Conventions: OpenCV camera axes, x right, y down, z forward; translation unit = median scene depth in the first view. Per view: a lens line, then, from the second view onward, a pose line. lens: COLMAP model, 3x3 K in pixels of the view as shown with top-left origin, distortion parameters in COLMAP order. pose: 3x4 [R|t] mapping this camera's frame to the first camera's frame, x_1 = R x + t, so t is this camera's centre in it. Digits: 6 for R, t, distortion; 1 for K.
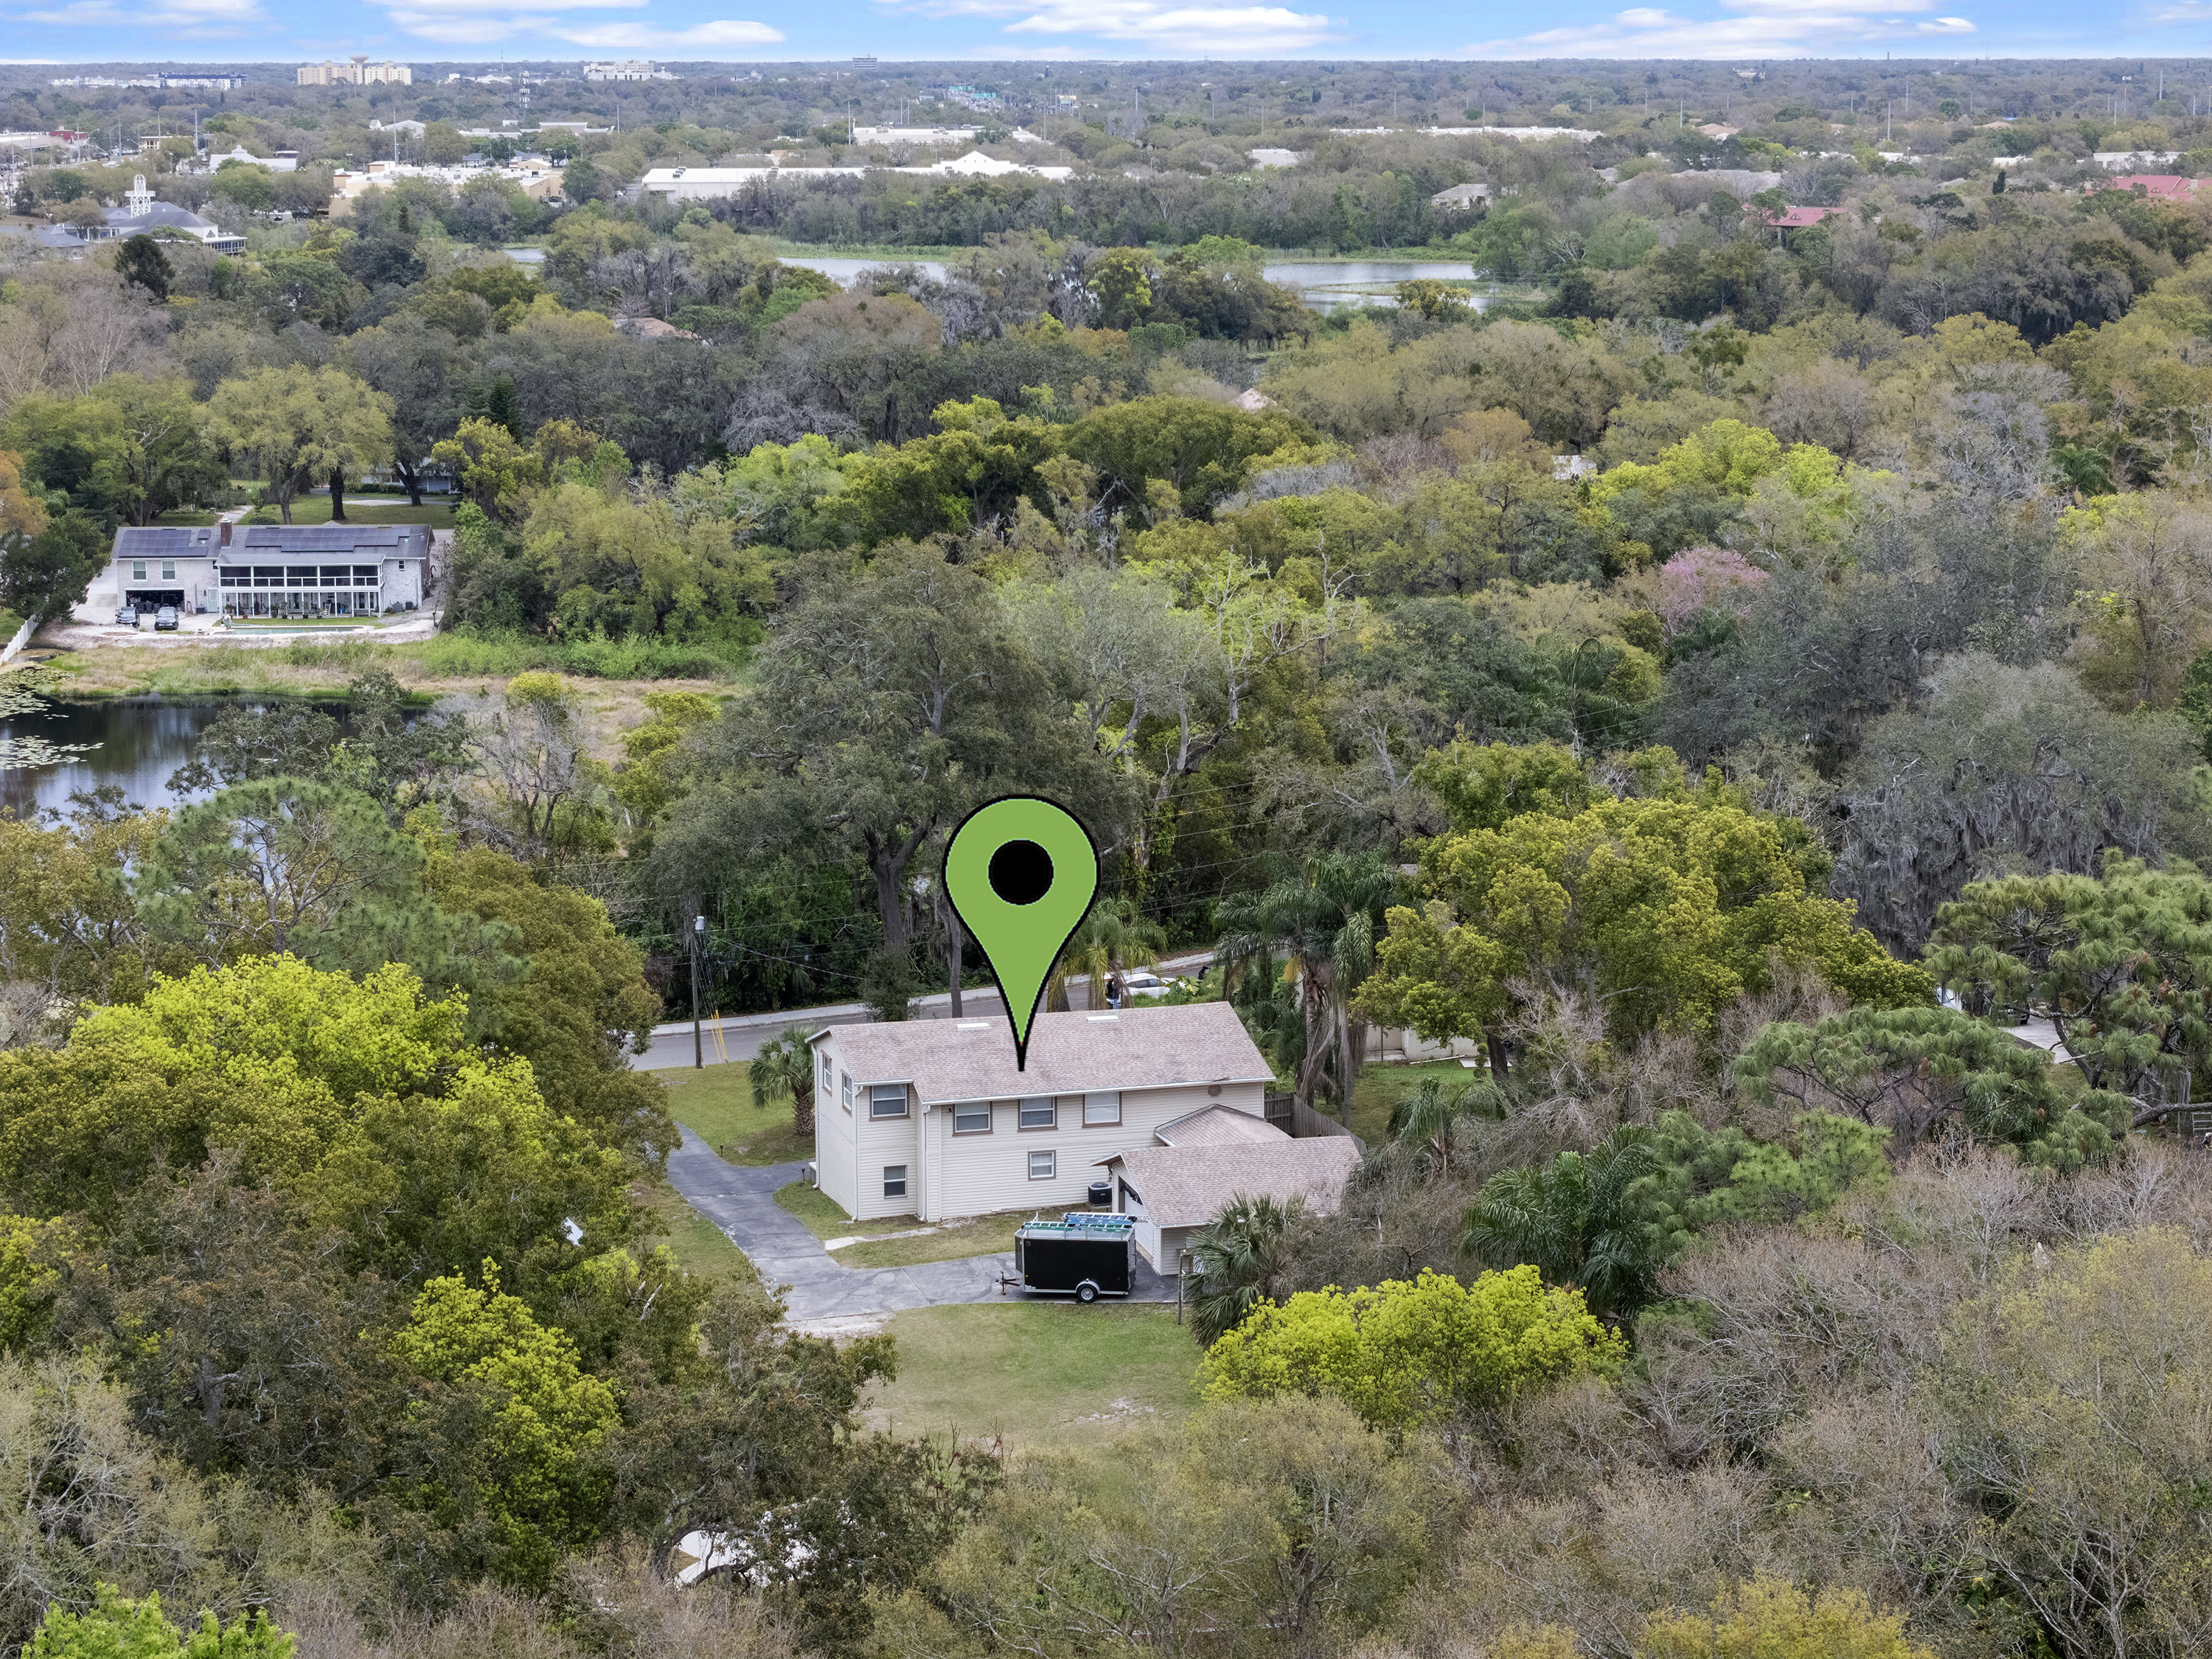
lens RADIAL K [[4542.1, 0, 1108.3], [0, 4542.1, 825.3], [0, 0, 1]] dist [-0.068434, -0.201457]
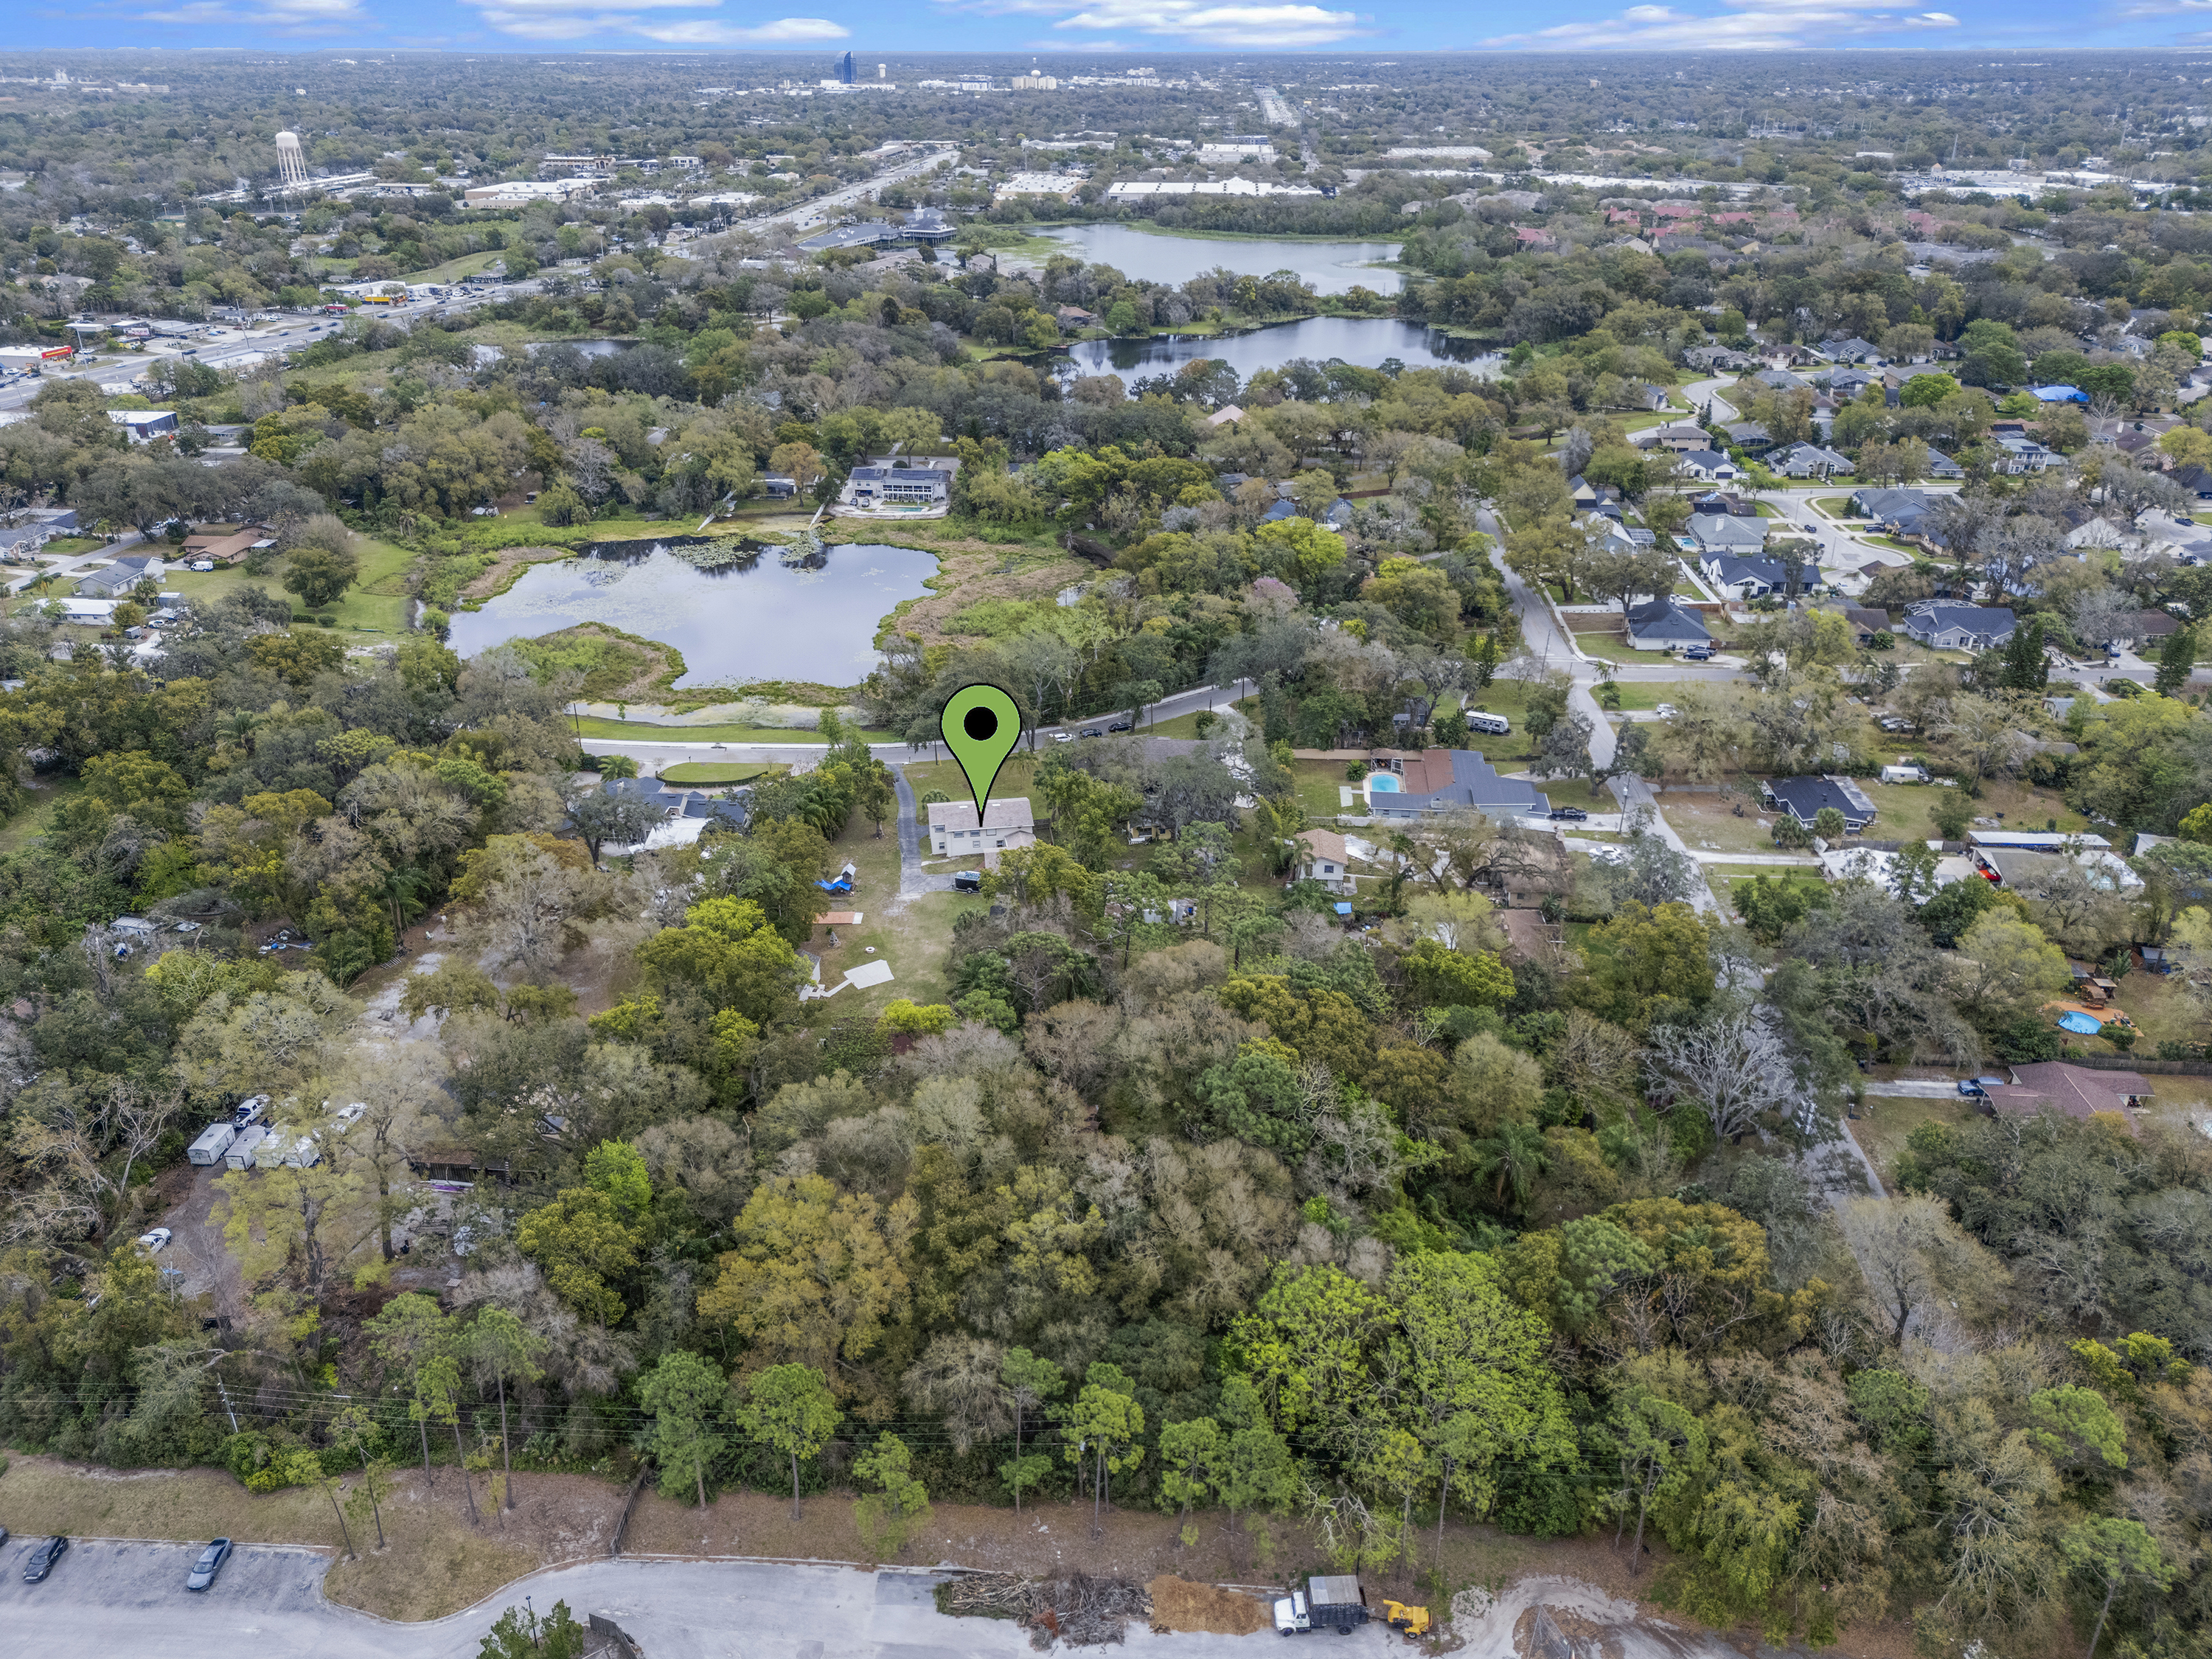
lens RADIAL K [[1658.6, 0, 1105.9], [0, 1658.6, 828.0], [0, 0, 1]] dist [0.072196, -0.065649]
pose [[0.991402, 0.058009, -0.117286, 0.278921], [-0.024824, 0.963461, 0.266695, -0.346029], [0.128471, -0.261490, 0.956618, -0.431825]]
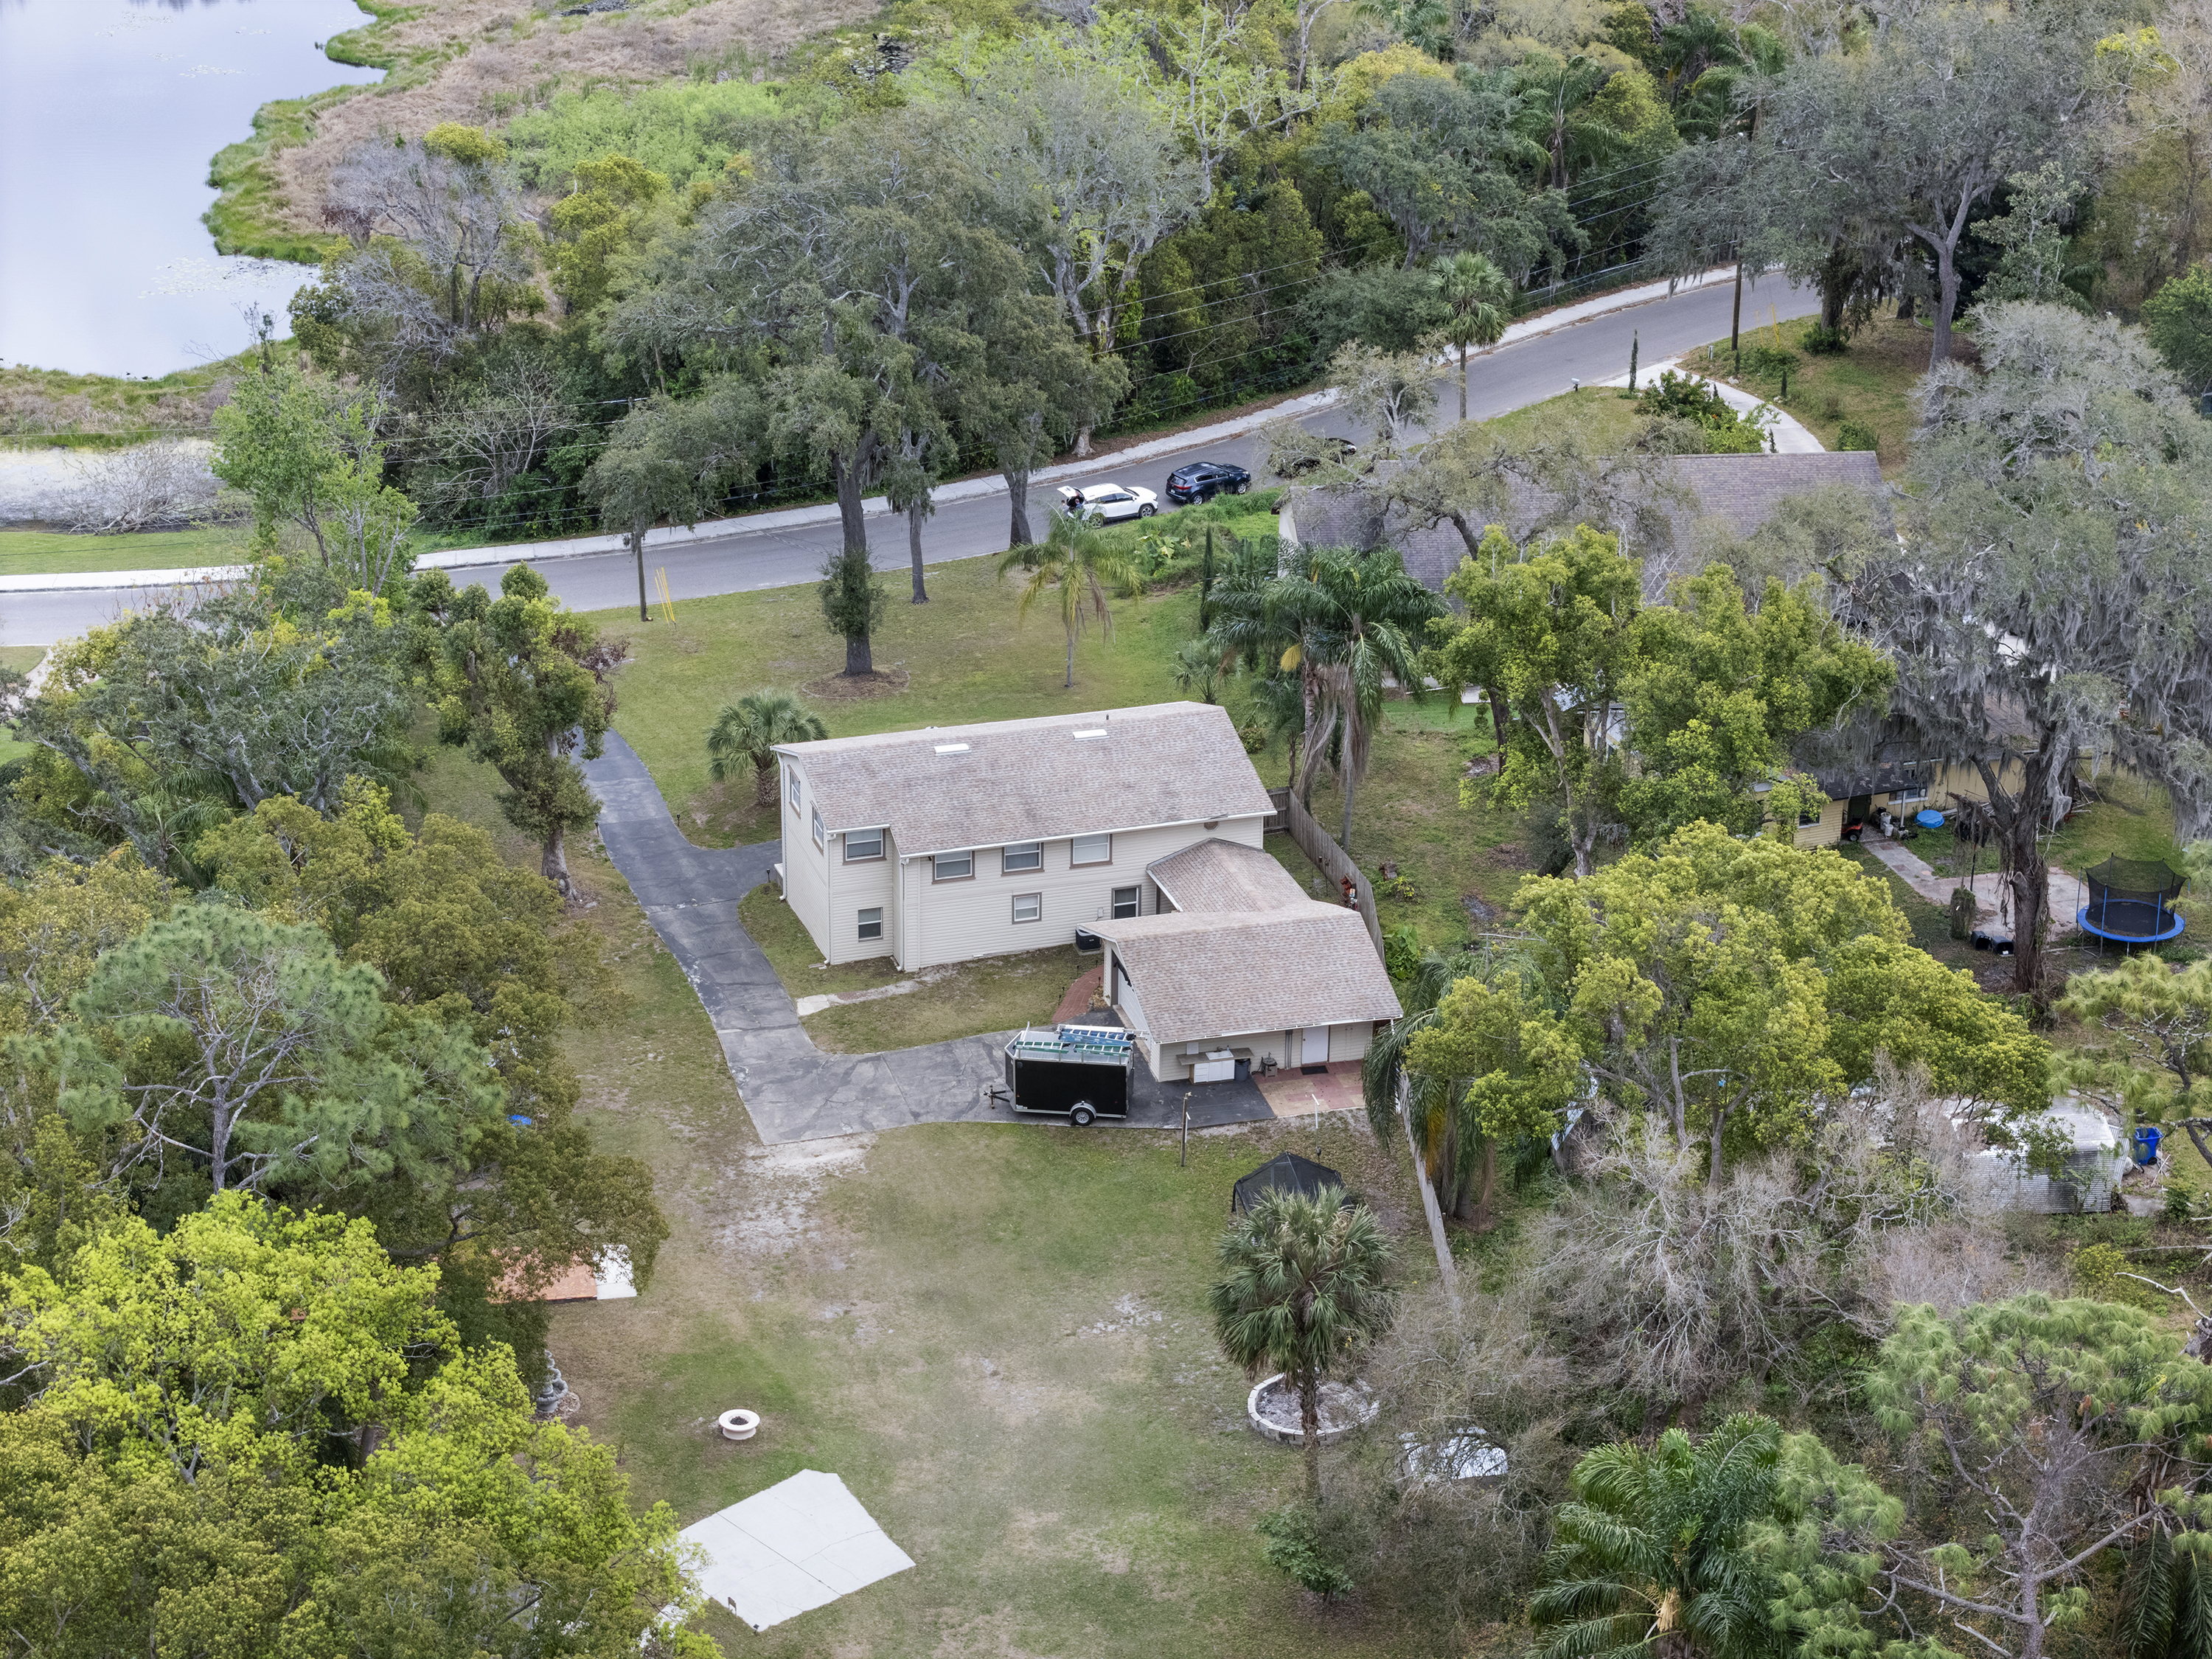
lens RADIAL K [[4447.6, 0, 1099.9], [0, 4447.6, 833.0], [0, 0, 1]] dist [0.026791, -1.760041]
pose [[0.999672, 0.007392, 0.024541, -0.022156], [-0.013064, 0.970736, 0.239795, -0.160303], [-0.022050, -0.240037, 0.970513, 0.112135]]
